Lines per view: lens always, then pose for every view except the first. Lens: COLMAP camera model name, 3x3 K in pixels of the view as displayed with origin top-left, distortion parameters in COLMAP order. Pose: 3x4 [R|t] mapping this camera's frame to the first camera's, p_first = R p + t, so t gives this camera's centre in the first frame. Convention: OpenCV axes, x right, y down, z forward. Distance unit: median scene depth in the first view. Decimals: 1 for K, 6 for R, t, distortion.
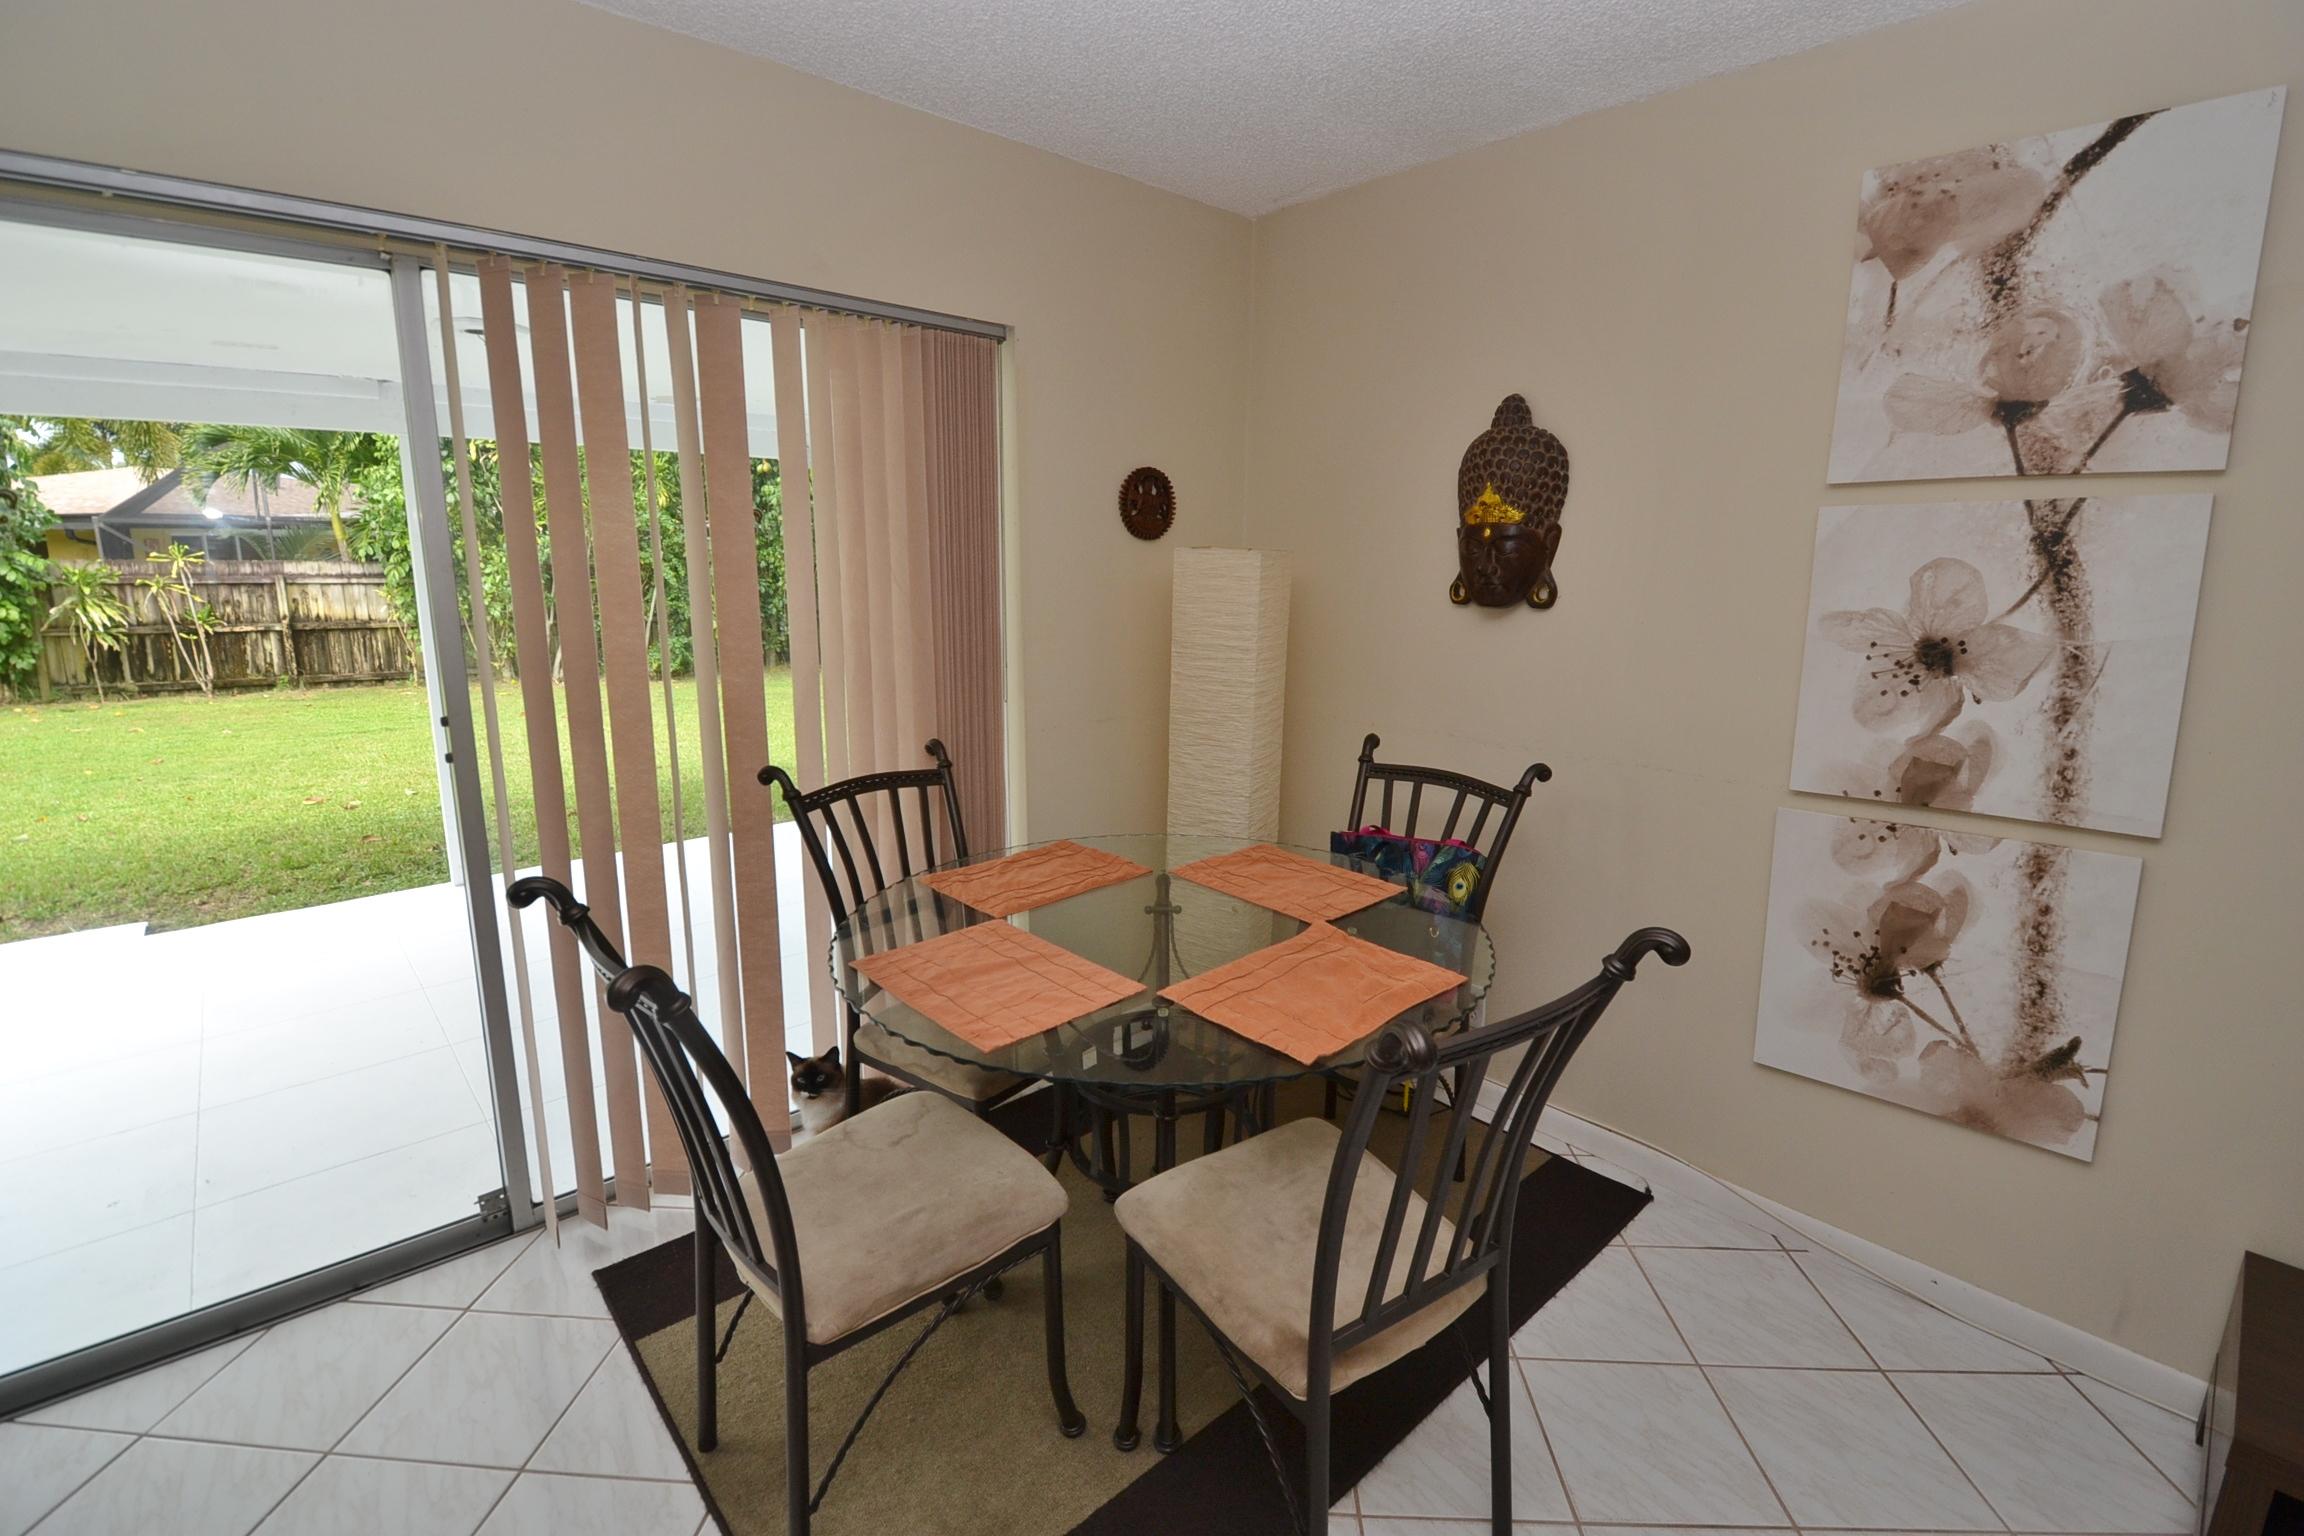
lens RADIAL K [[1026.7, 0, 1181.5], [0, 1026.7, 768.3], [0, 0, 1]] dist [0.013212, -0.020758]
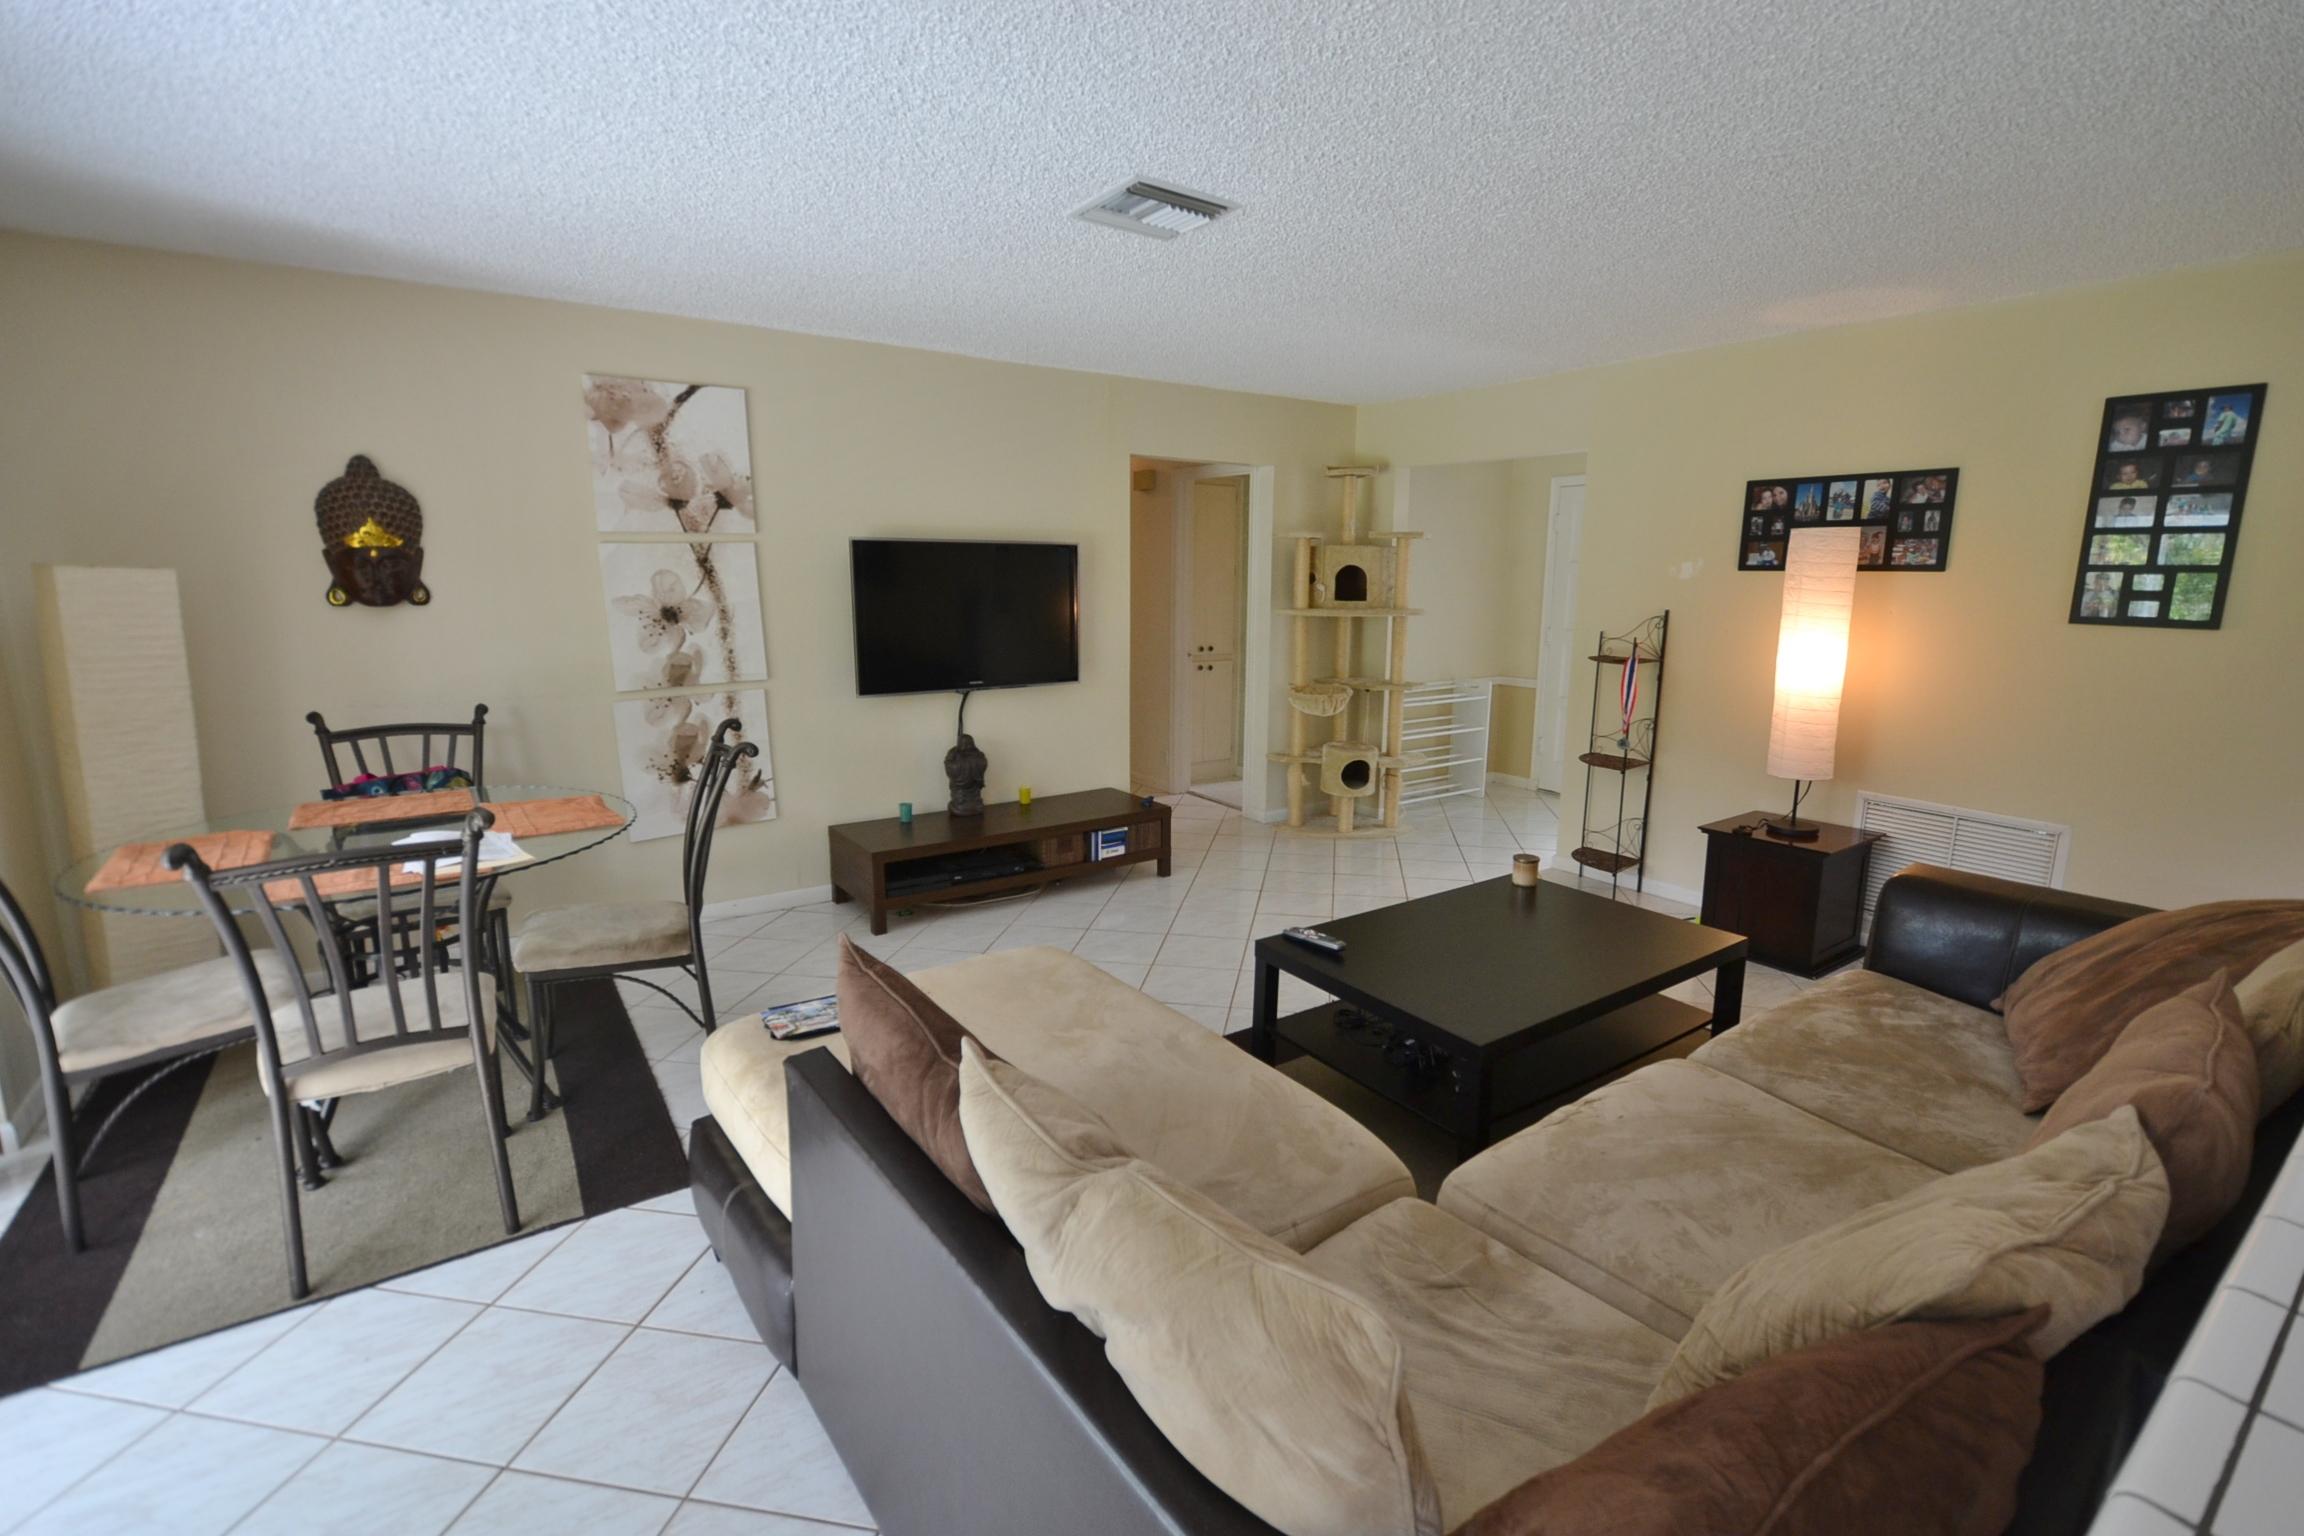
lens RADIAL K [[1012.5, 0, 1163.2], [0, 1012.5, 759.0], [0, 0, 1]] dist [0.014093, -0.014294]
pose [[0.117849, -0.200639, 0.972551, -1.257086], [0.191259, 0.965625, 0.176035, 0.003946], [-0.974439, 0.165264, 0.152172, -0.268794]]
